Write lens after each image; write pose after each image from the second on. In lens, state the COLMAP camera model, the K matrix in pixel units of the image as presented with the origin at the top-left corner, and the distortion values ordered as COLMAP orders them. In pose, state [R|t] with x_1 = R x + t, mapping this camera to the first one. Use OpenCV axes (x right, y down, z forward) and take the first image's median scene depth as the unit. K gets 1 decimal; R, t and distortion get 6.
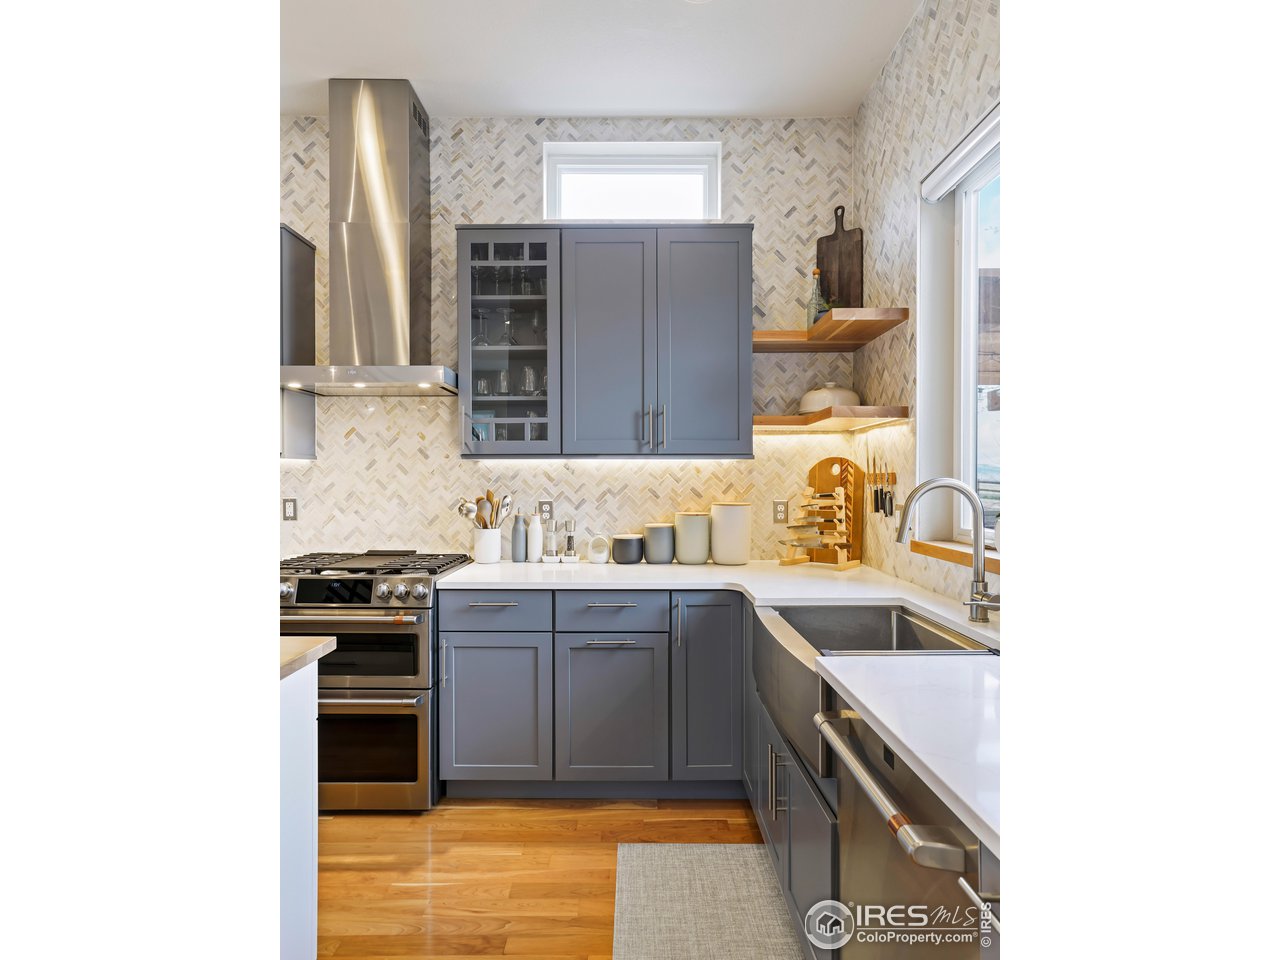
lens RADIAL K [[826.6, 0, 649.1], [0, 826.6, 482.3], [0, 0, 1]] dist [0.018446, -0.000269]
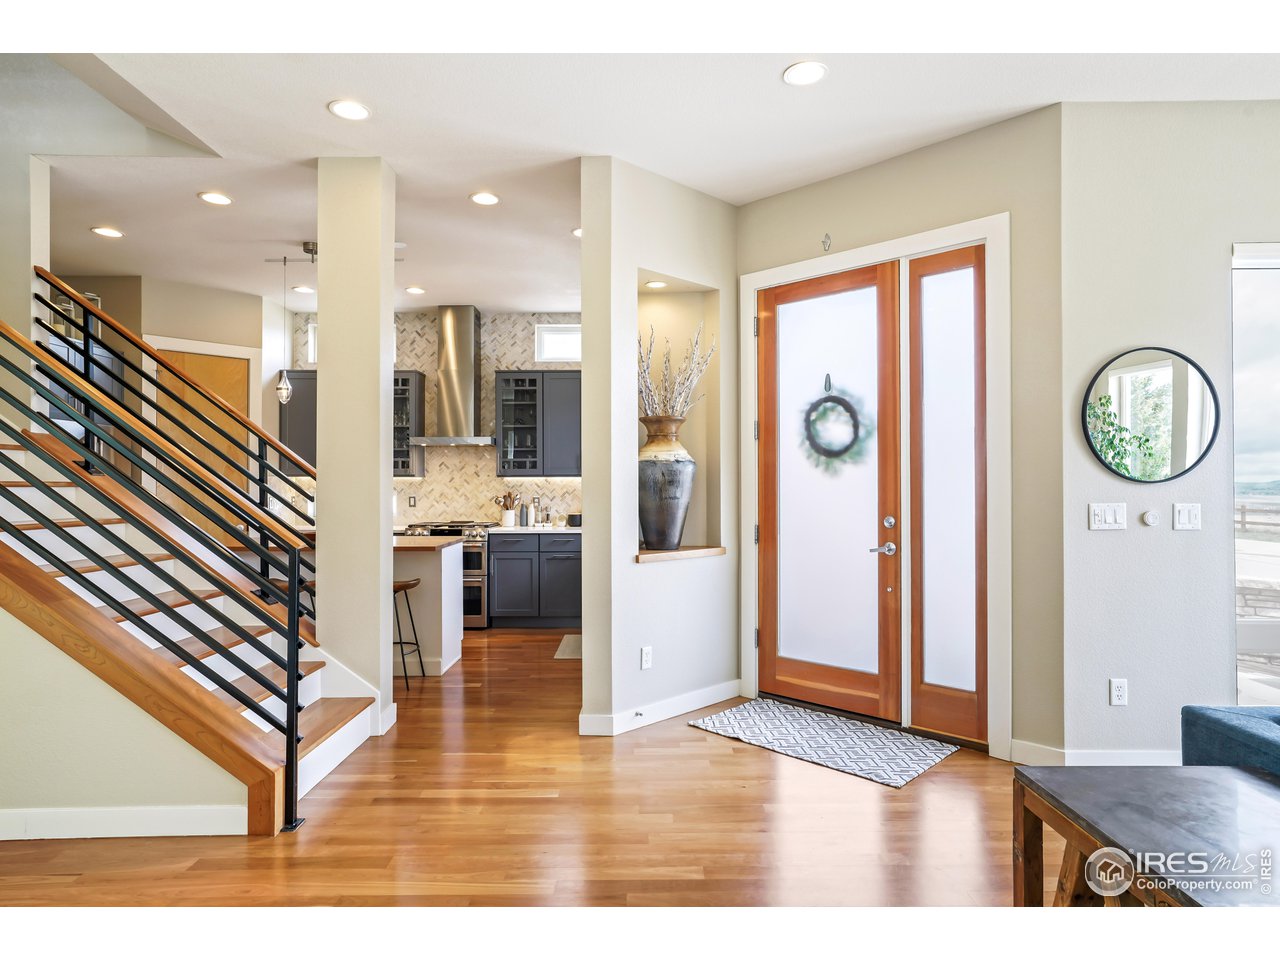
lens RADIAL K [[801.2, 0, 640.5], [0, 801.2, 477.4], [0, 0, 1]] dist [0.009198, 0.013809]
pose [[0.999997, -0.002332, -0.000963, 0.139573], [0.002315, 0.999833, -0.018117, 0.010181], [0.001005, 0.018114, 0.999835, -1.017397]]
